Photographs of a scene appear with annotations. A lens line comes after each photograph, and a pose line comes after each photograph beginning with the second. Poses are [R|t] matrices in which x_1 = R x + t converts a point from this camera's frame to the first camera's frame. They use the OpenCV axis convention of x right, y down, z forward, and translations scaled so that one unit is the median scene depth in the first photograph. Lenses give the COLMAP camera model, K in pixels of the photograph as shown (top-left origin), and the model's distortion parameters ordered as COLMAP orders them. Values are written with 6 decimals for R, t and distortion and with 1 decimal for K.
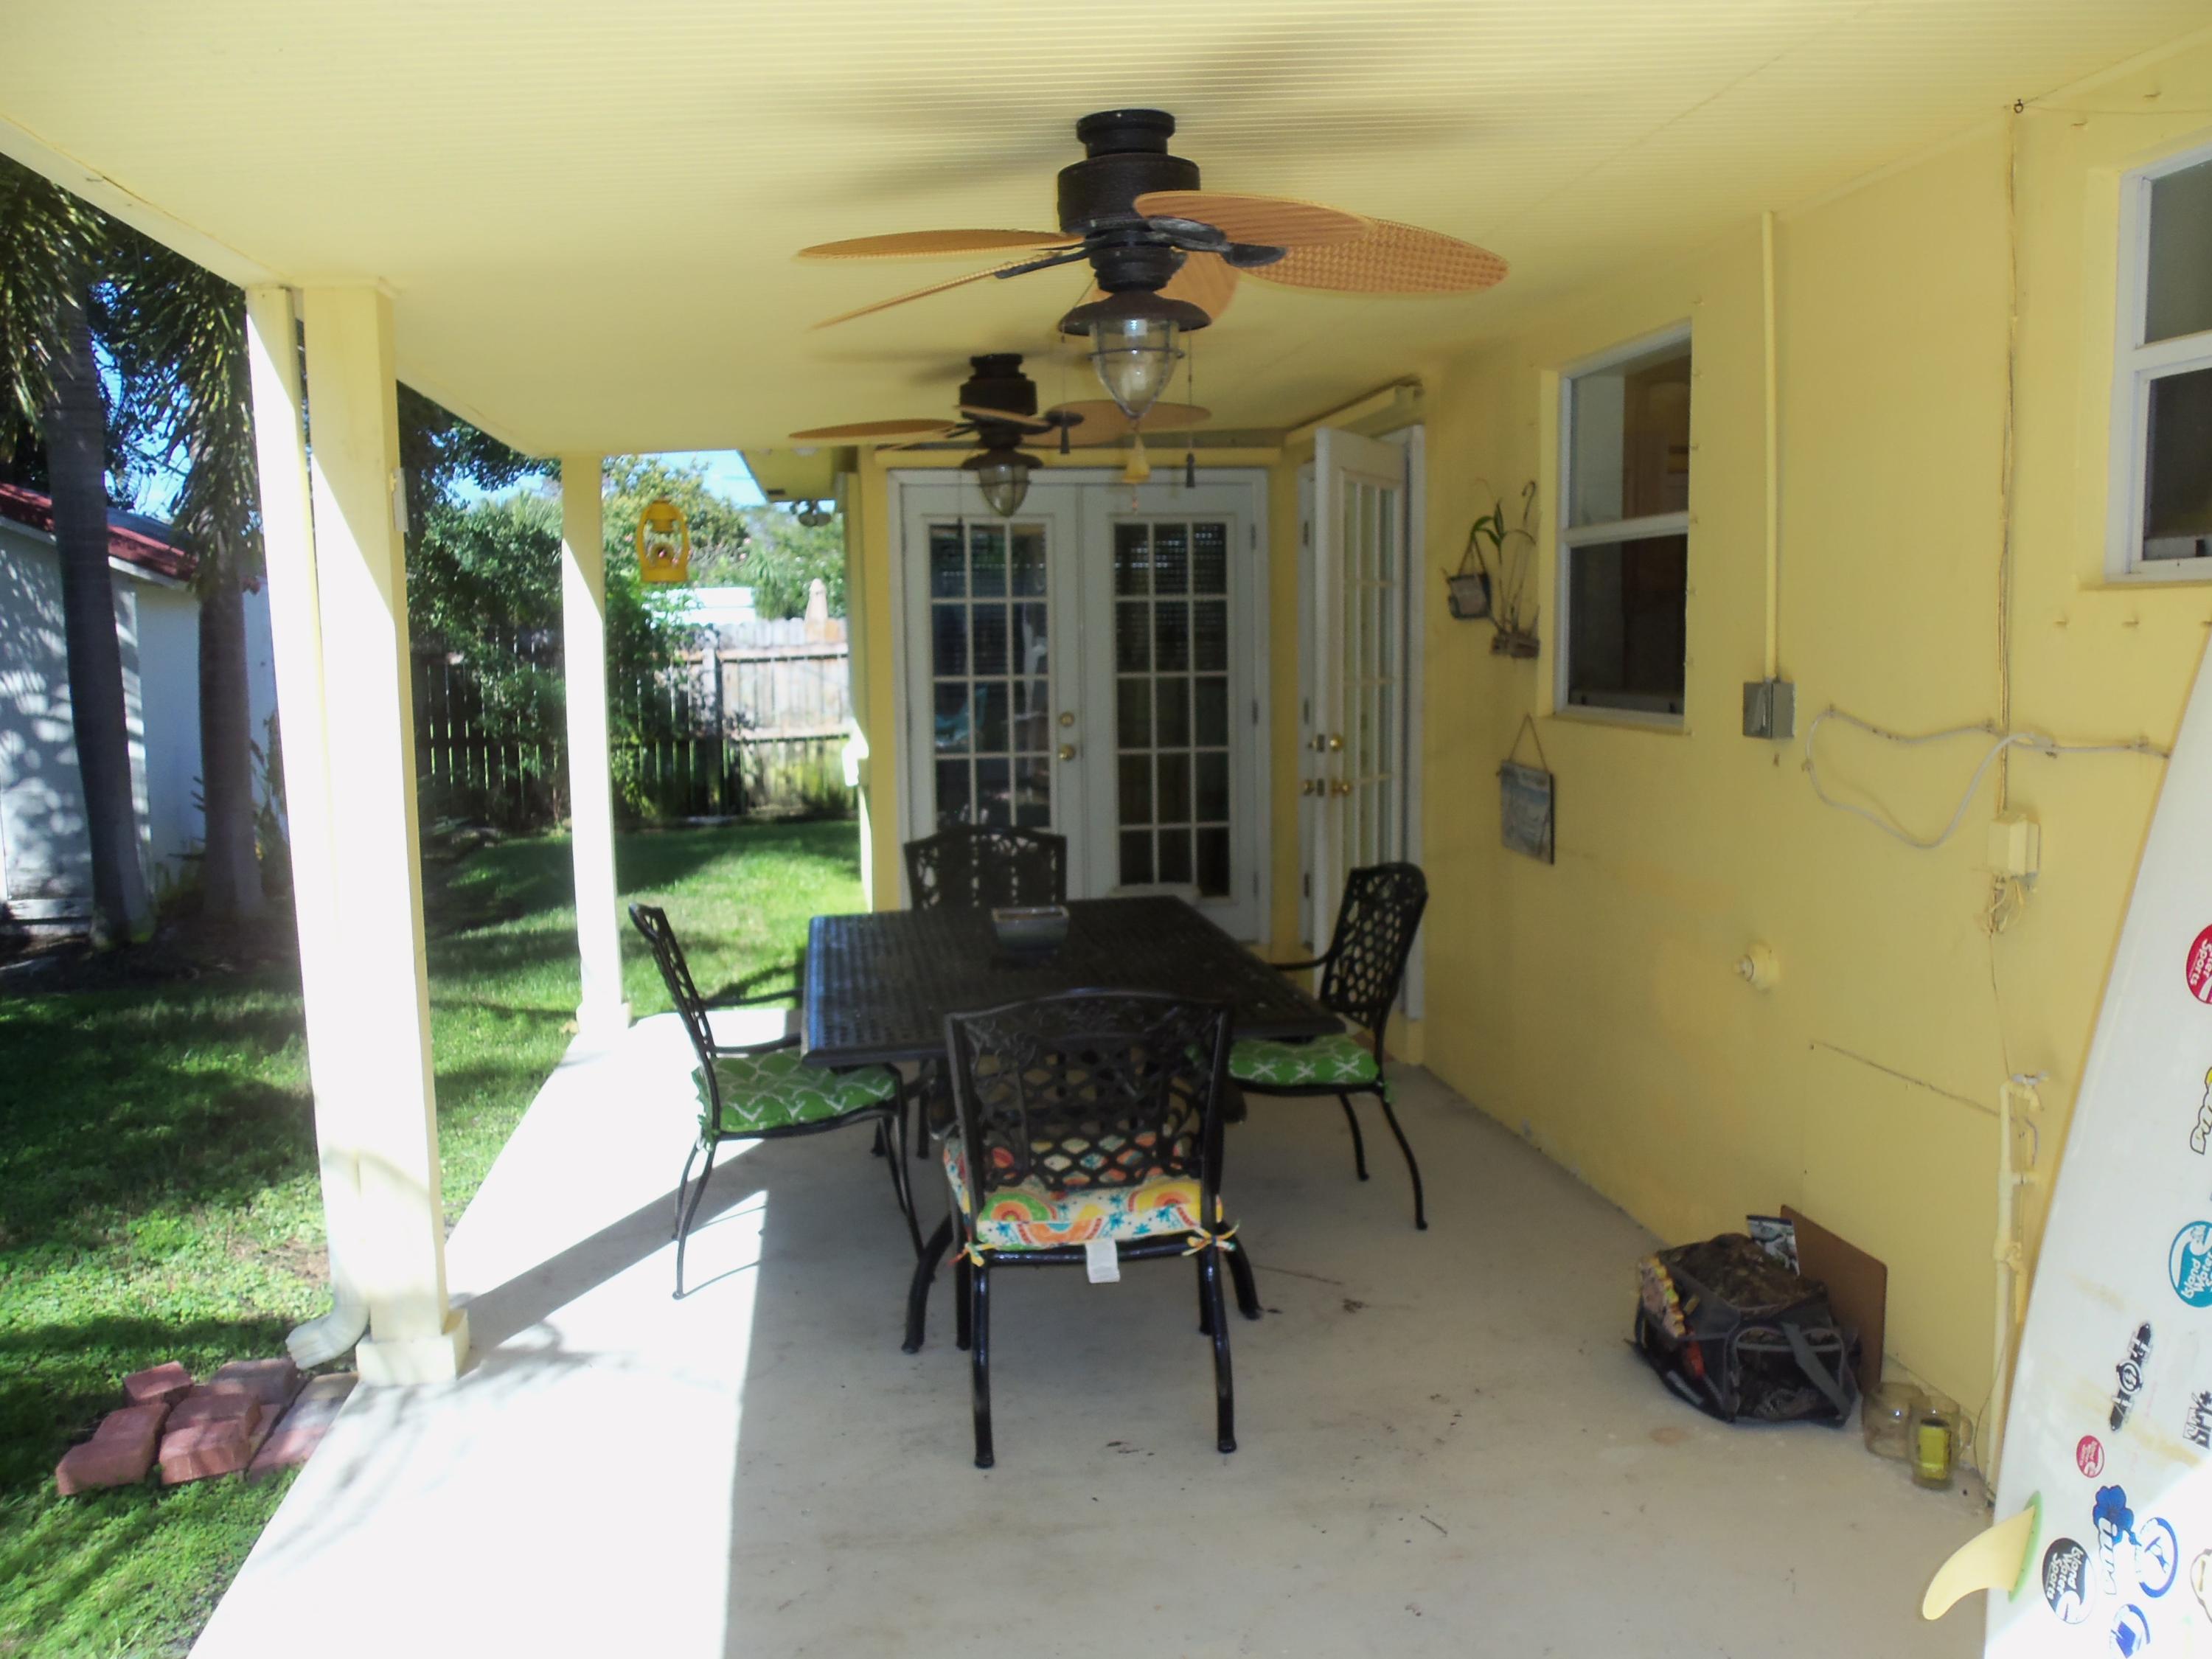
lens RADIAL K [[1871.7, 0, 1106.0], [0, 1871.7, 829.5], [0, 0, 1]] dist [-0.023311, 0.000287]
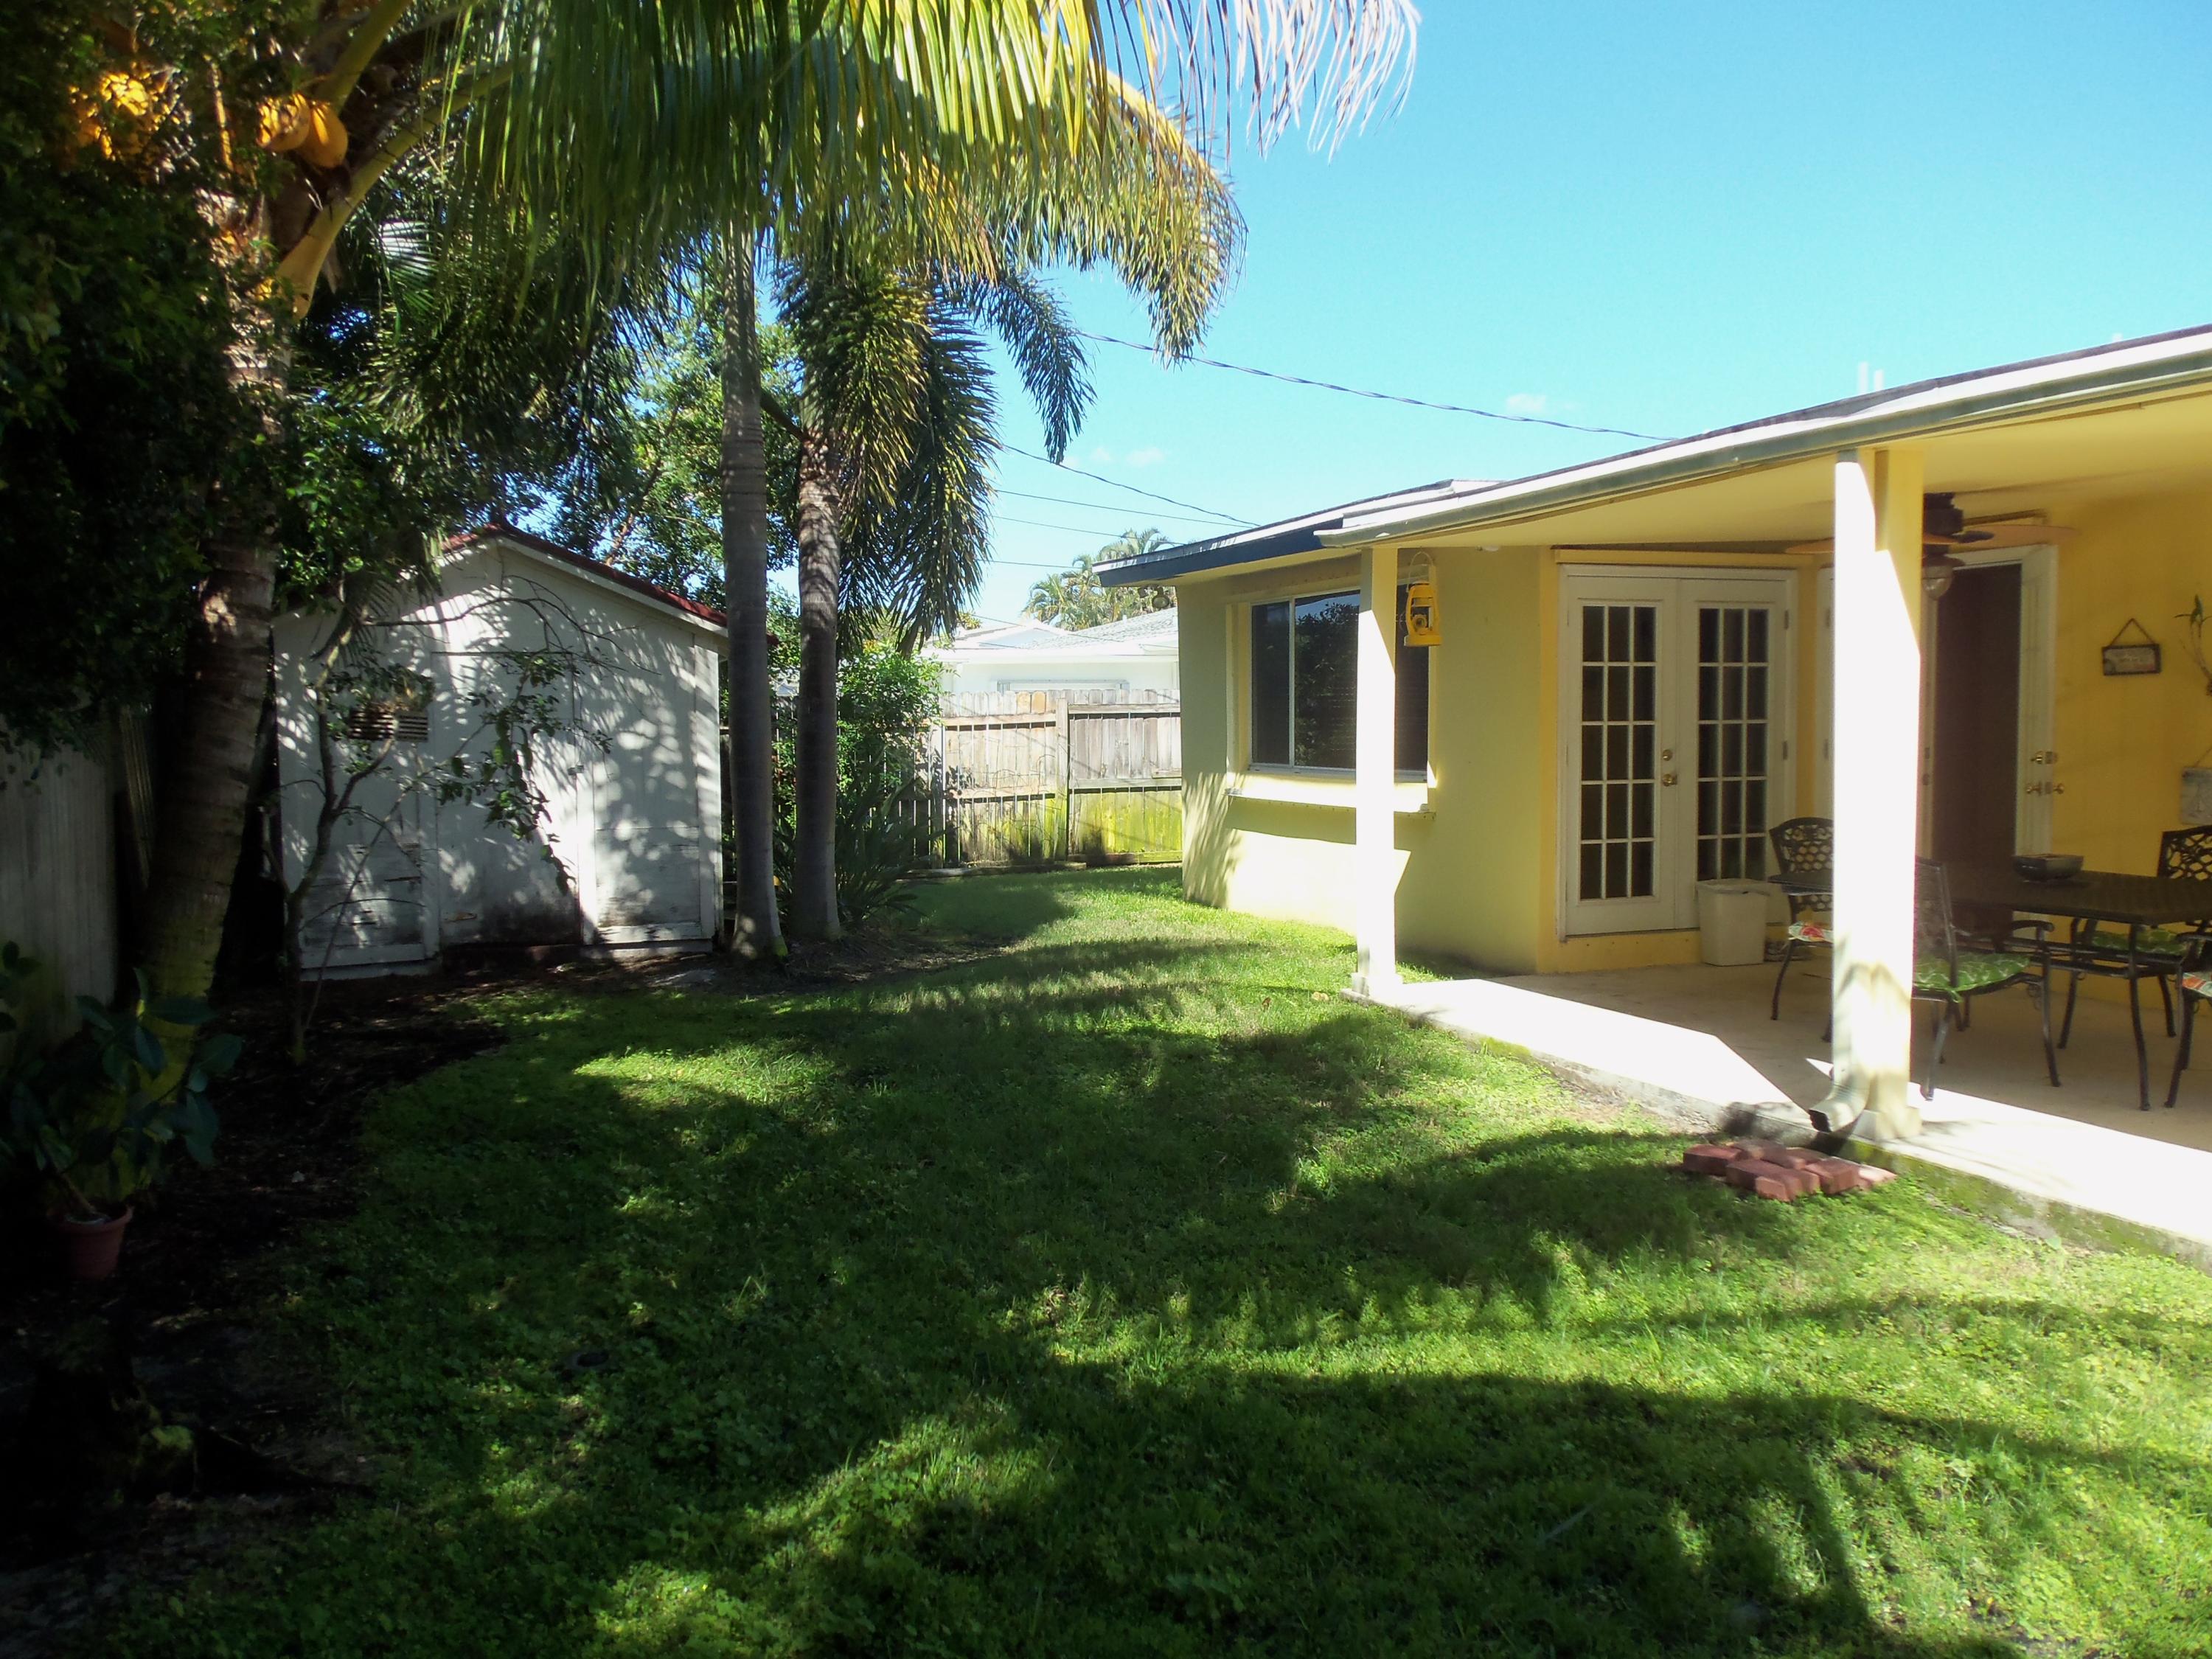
lens RADIAL K [[1858.5, 0, 1106.0], [0, 1858.5, 829.5], [0, 0, 1]] dist [-0.029186, -0.003763]
pose [[0.982755, -0.006691, 0.184790, -1.305293], [0.015720, 0.998751, -0.047437, 0.099684], [-0.184242, 0.049523, 0.981633, -0.420544]]
